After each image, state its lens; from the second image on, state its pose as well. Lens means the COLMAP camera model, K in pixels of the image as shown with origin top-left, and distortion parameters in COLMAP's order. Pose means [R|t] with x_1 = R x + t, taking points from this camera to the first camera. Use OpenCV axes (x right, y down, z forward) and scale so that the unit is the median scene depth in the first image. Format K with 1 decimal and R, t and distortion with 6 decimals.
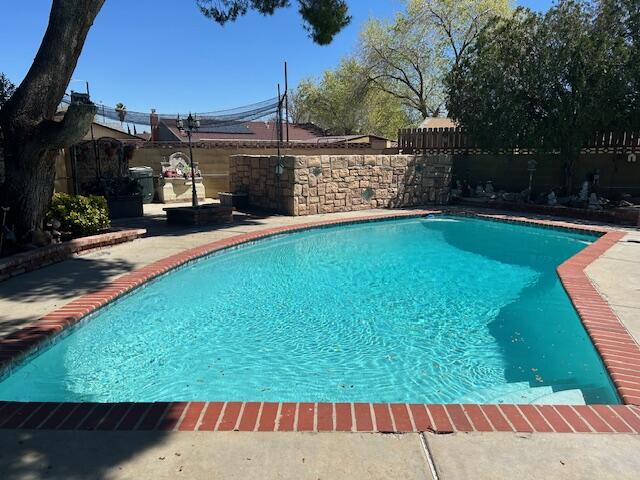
lens RADIAL K [[483.4, 0, 318.7], [0, 483.4, 239.1], [0, 0, 1]] dist [0.050982, -0.046368]
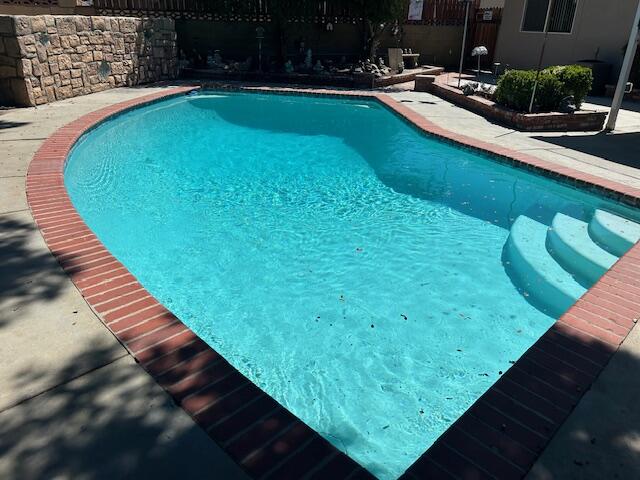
lens RADIAL K [[483.4, 0, 326.0], [0, 483.4, 229.0], [0, 0, 1]] dist [0.050982, -0.046368]
pose [[0.689098, -0.265391, 0.674323, -0.267440], [0.097647, 0.956046, 0.276481, -0.030128], [-0.718059, -0.124677, 0.684724, 0.168185]]
